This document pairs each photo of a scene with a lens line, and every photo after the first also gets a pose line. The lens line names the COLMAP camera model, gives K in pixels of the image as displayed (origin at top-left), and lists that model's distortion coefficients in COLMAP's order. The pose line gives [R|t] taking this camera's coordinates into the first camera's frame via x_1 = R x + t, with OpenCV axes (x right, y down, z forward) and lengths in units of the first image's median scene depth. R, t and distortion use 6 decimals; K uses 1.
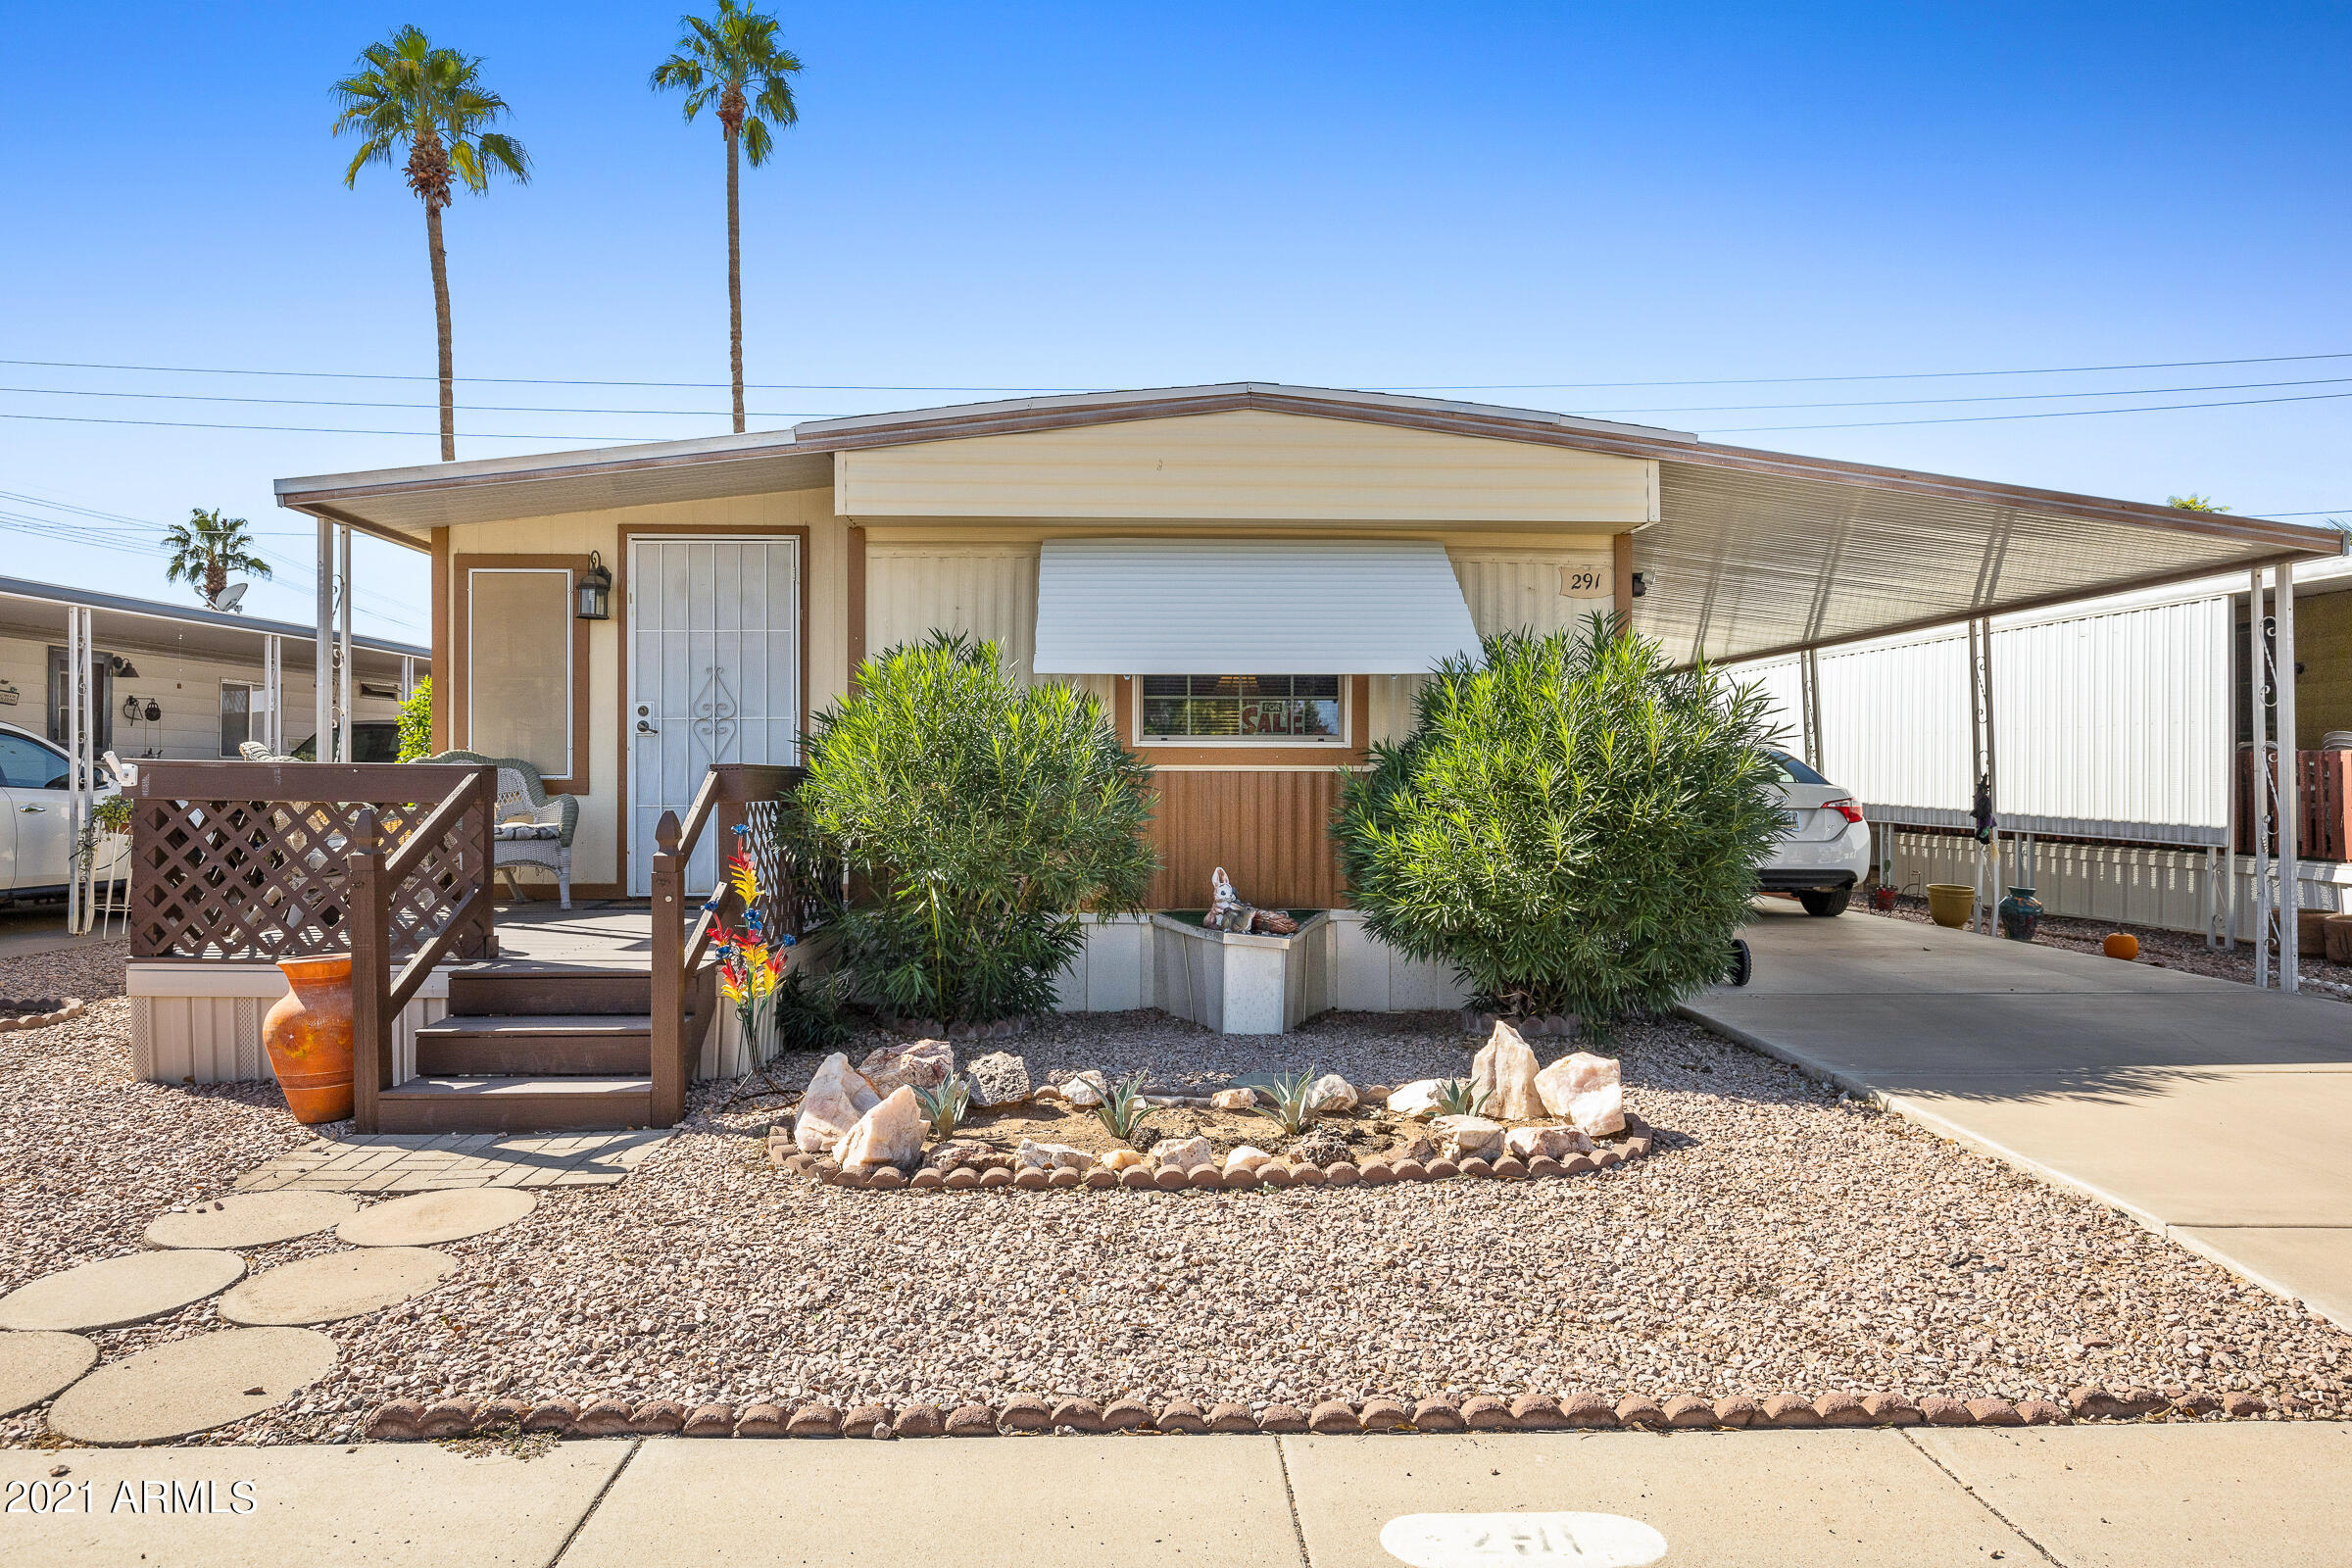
lens RADIAL K [[1338.3, 0, 1170.2], [0, 1338.3, 756.9], [0, 0, 1]] dist [-0.001275, 0.000537]
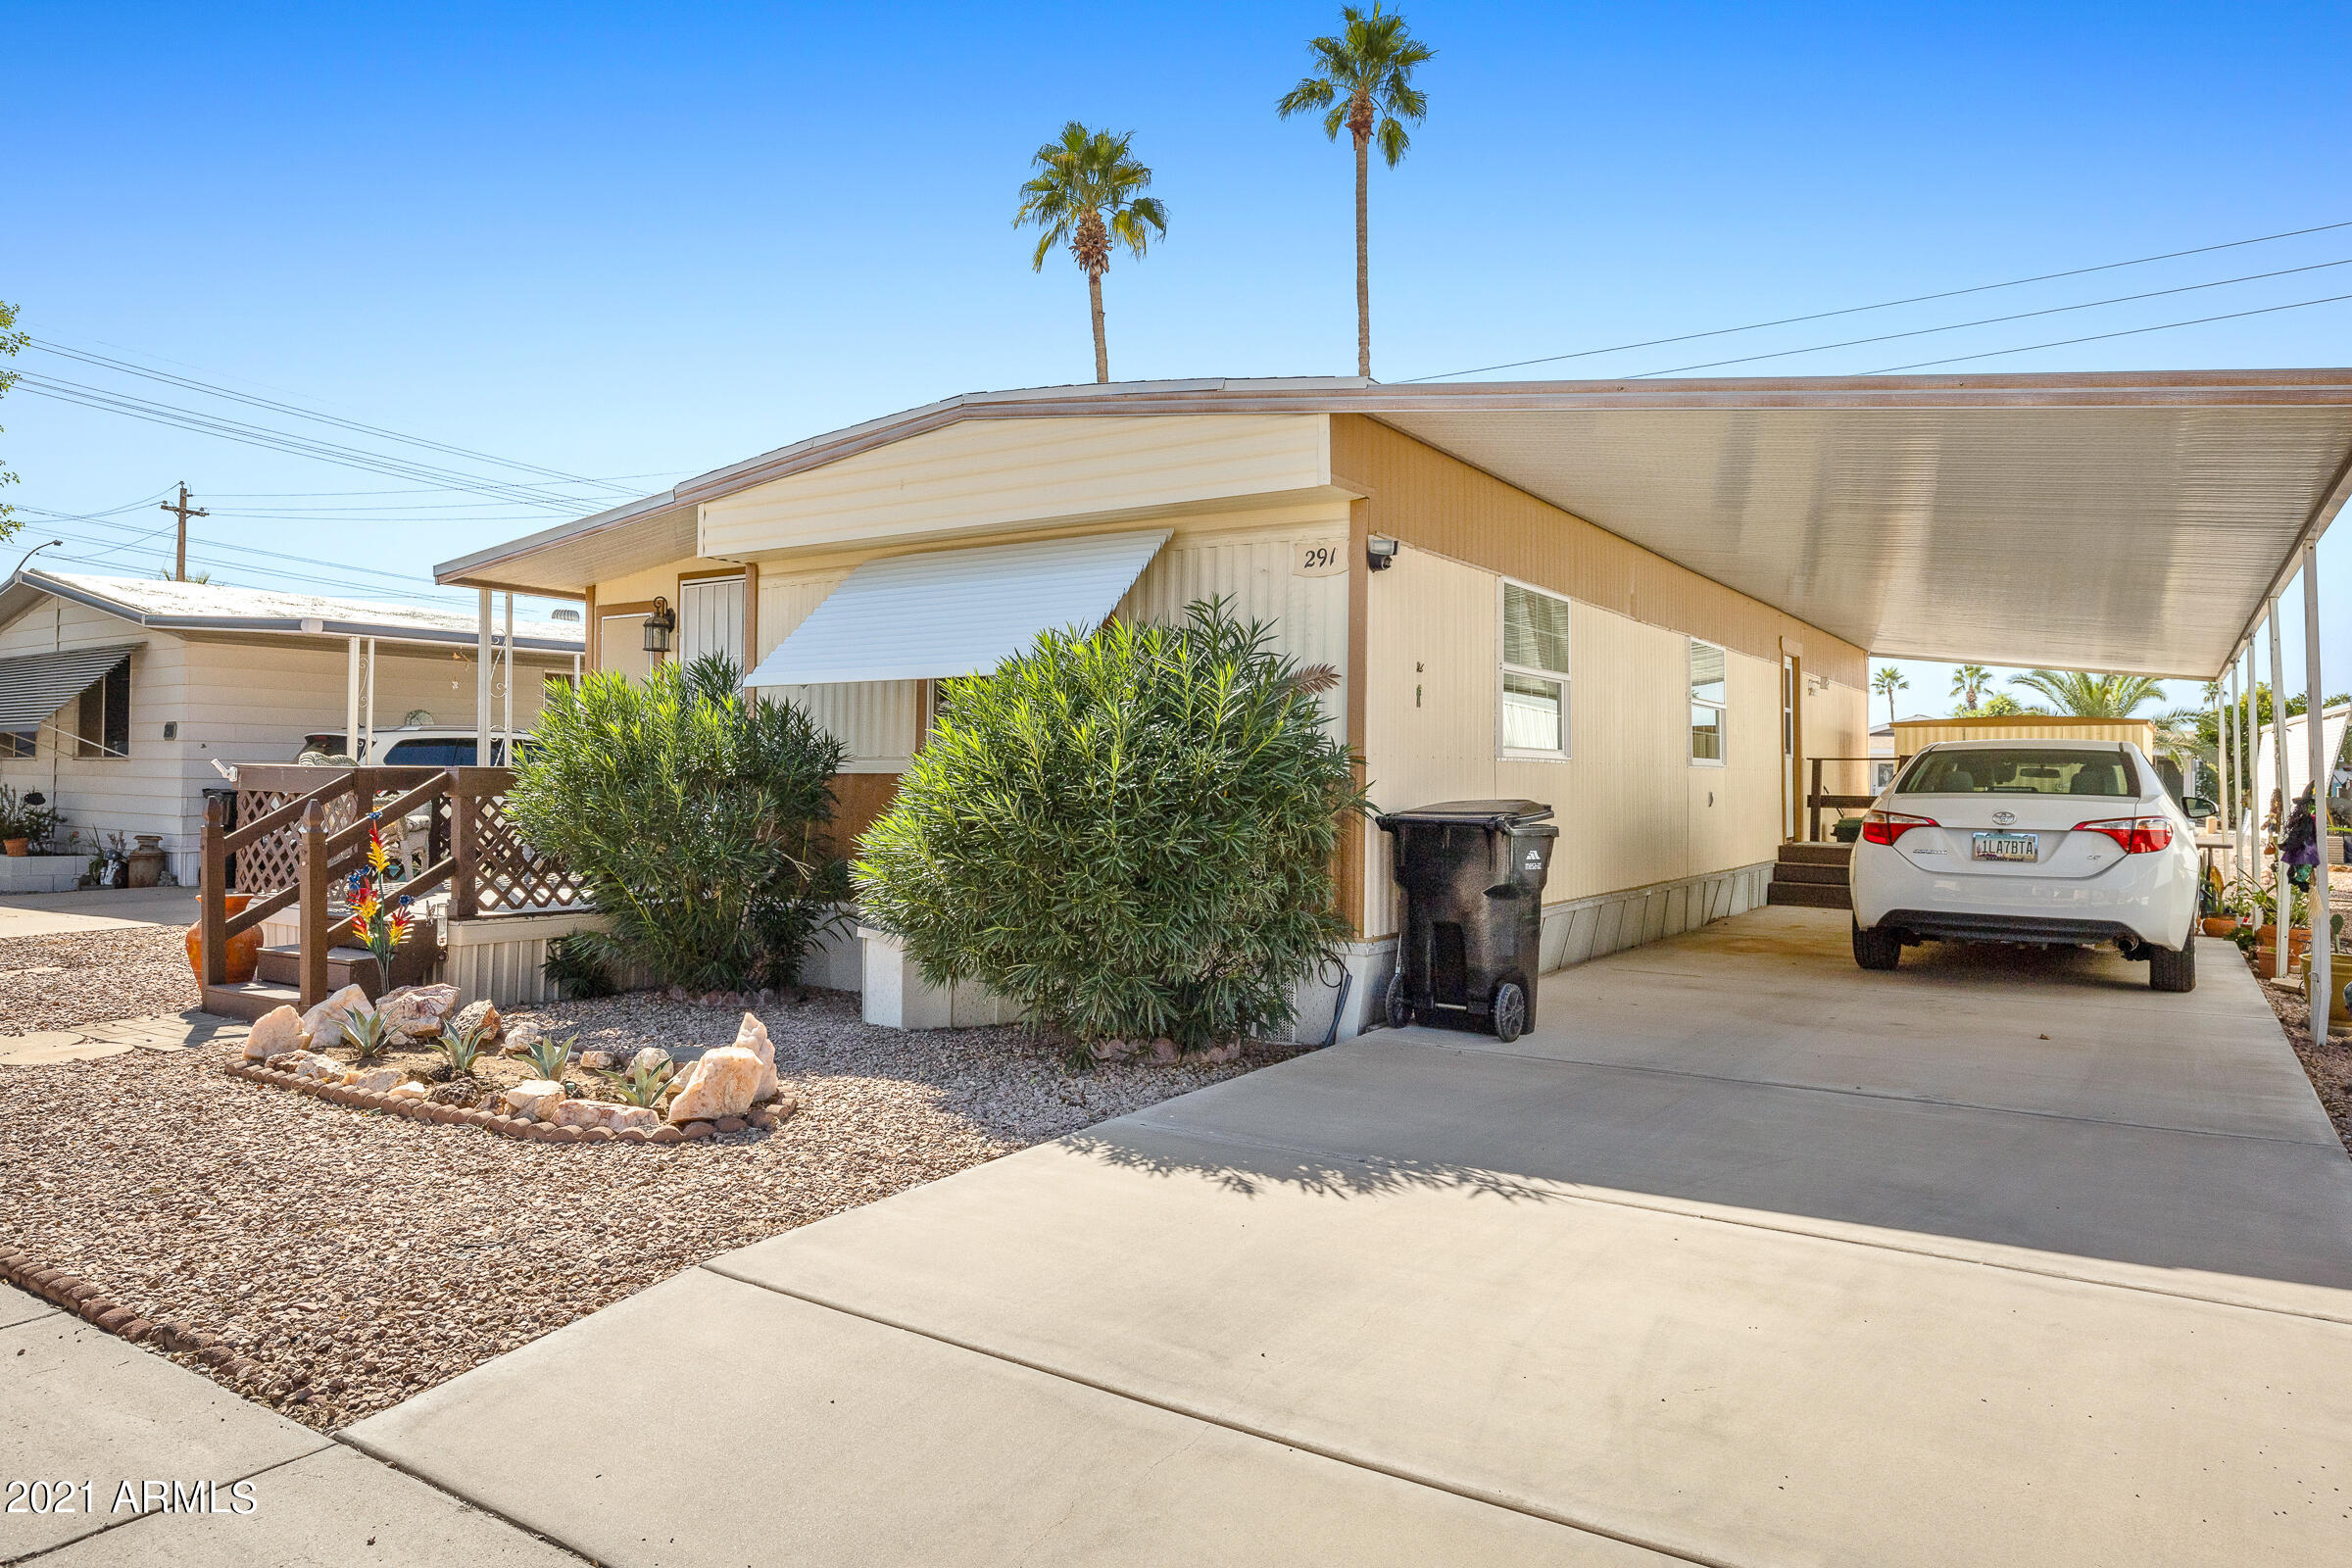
lens RADIAL K [[1419.6, 0, 1171.5], [0, 1419.6, 755.3], [0, 0, 1]] dist [0.006942, 0.000548]
pose [[0.827396, -0.004168, -0.561604, 0.753018], [0.002293, 0.999989, -0.004042, 0.002000], [0.561614, 0.002056, 0.827396, 0.176355]]
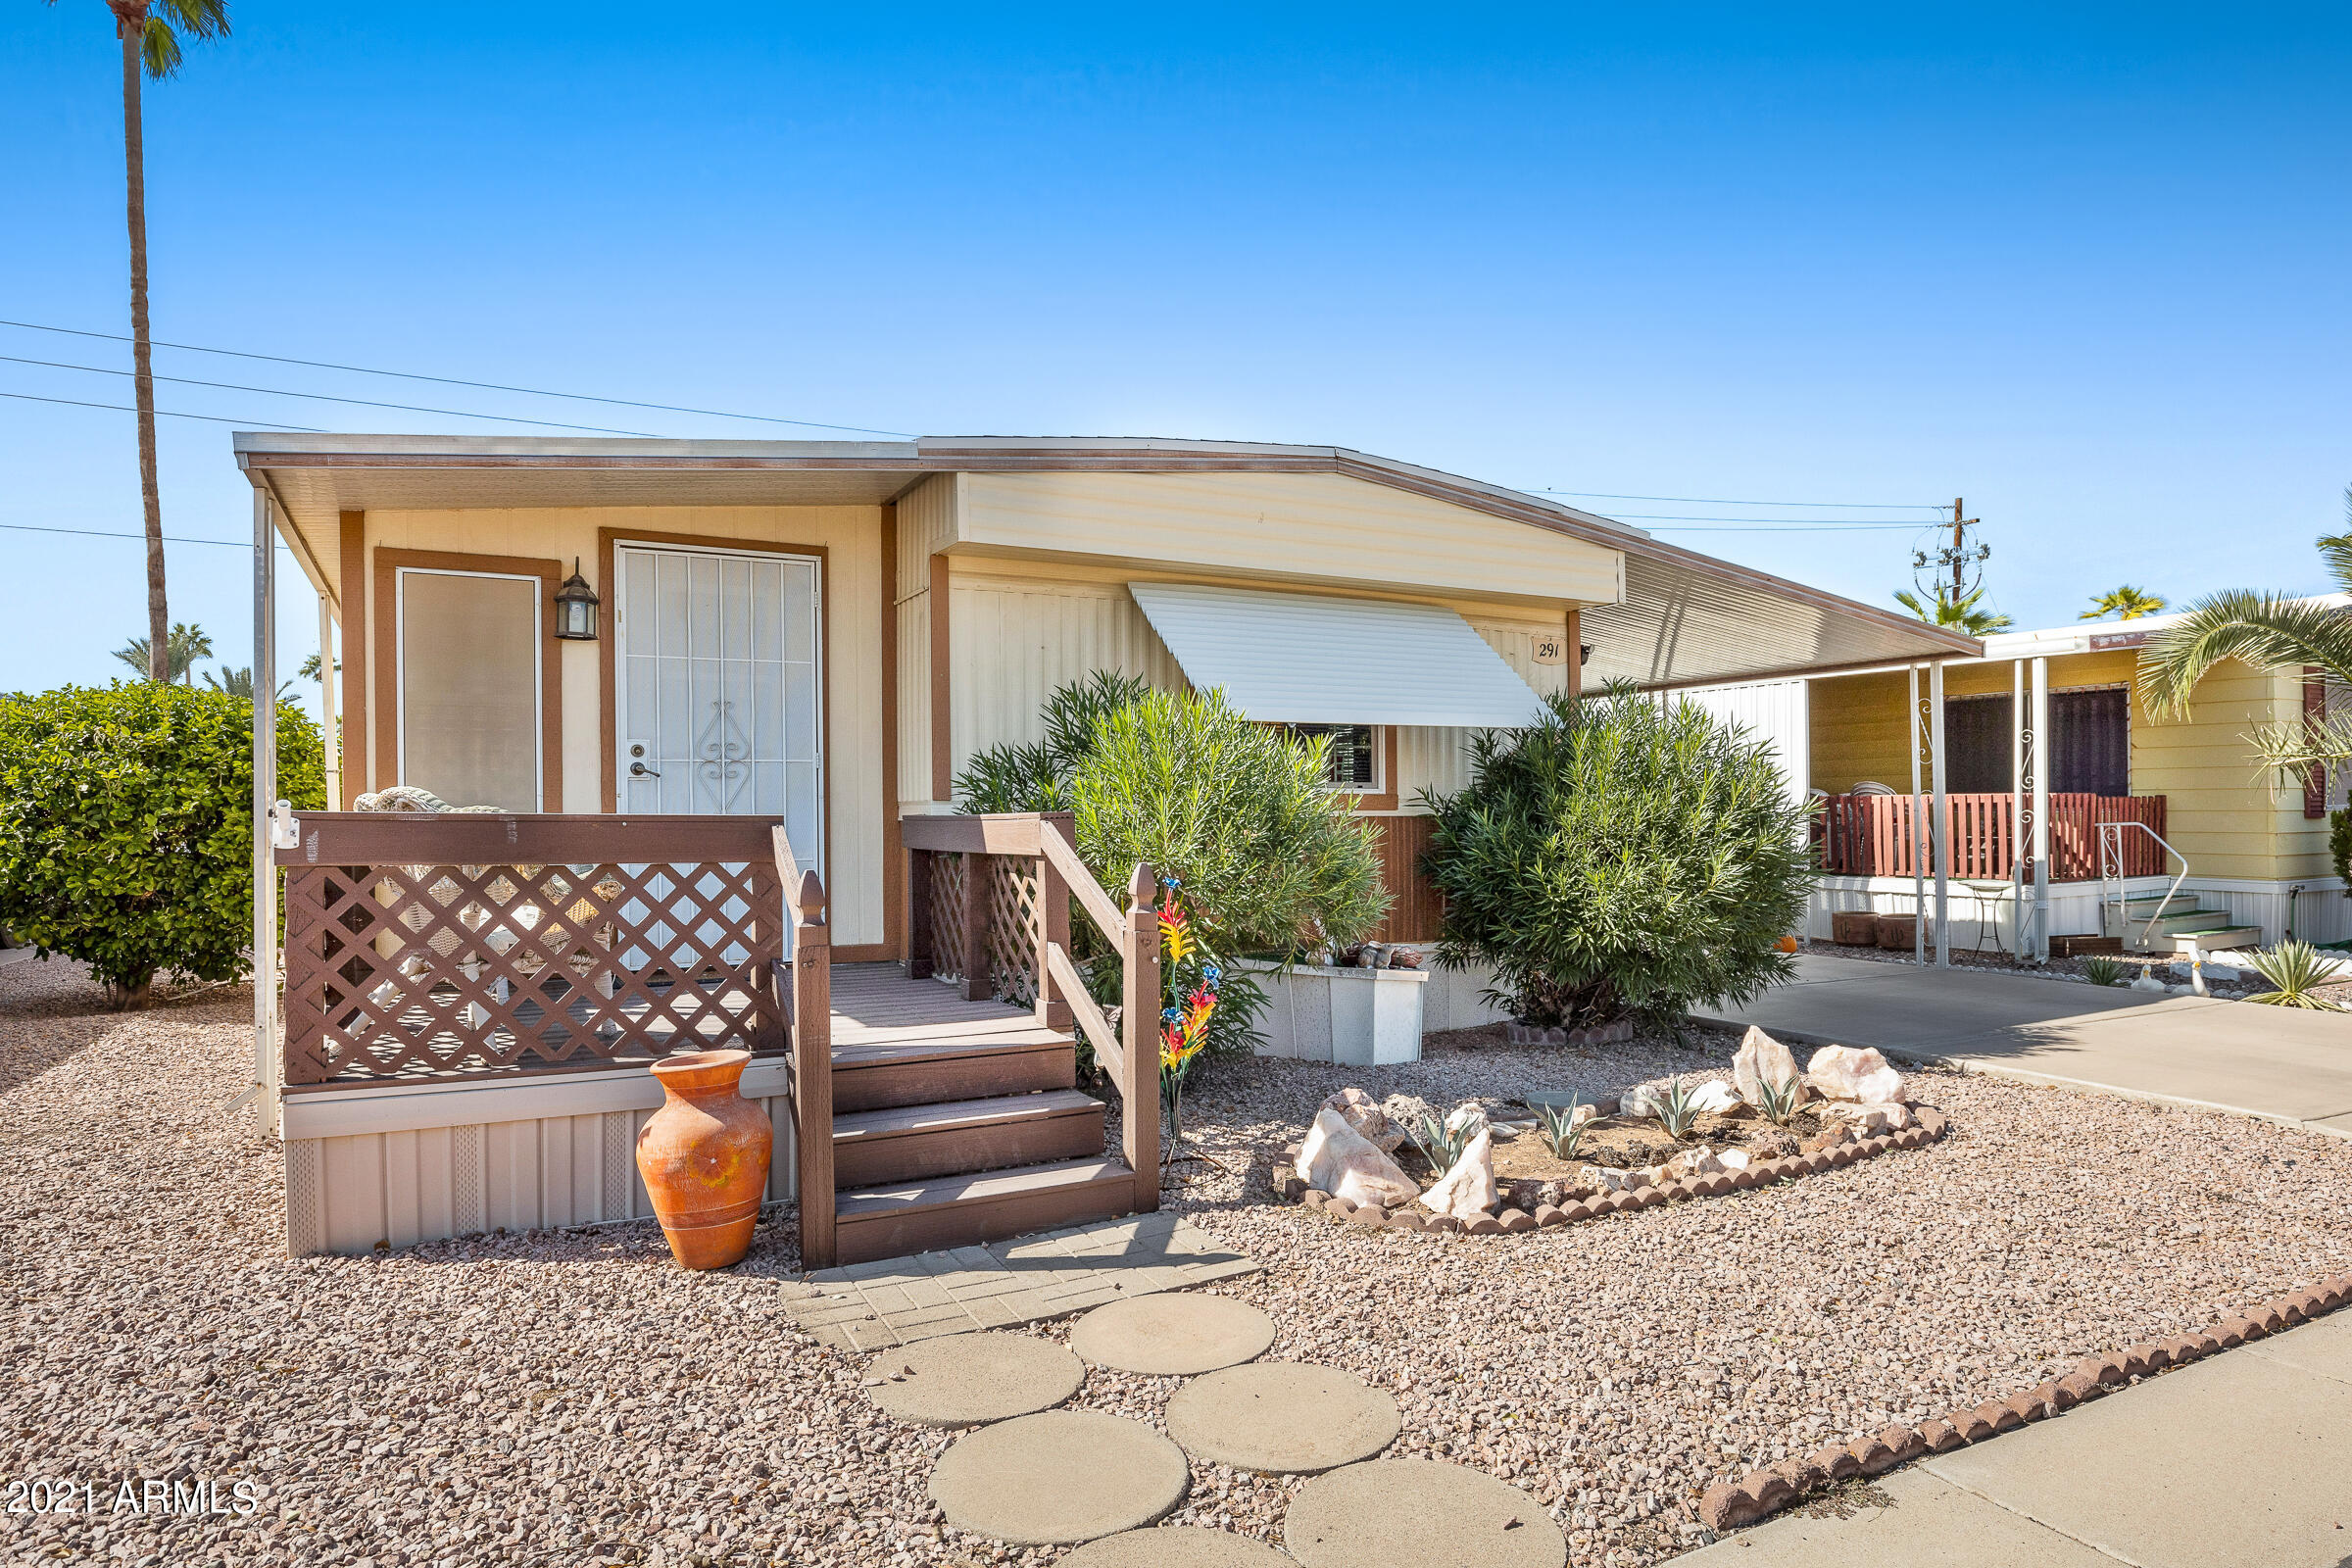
lens RADIAL K [[1309.6, 0, 1176.3], [0, 1309.6, 797.2], [0, 0, 1]] dist [-0.016612, 0.013277]
pose [[0.903797, -0.001671, 0.427959, -0.464838], [0.003638, 0.999986, -0.003780, -0.000813], [-0.427946, 0.004973, 0.903790, 0.117223]]
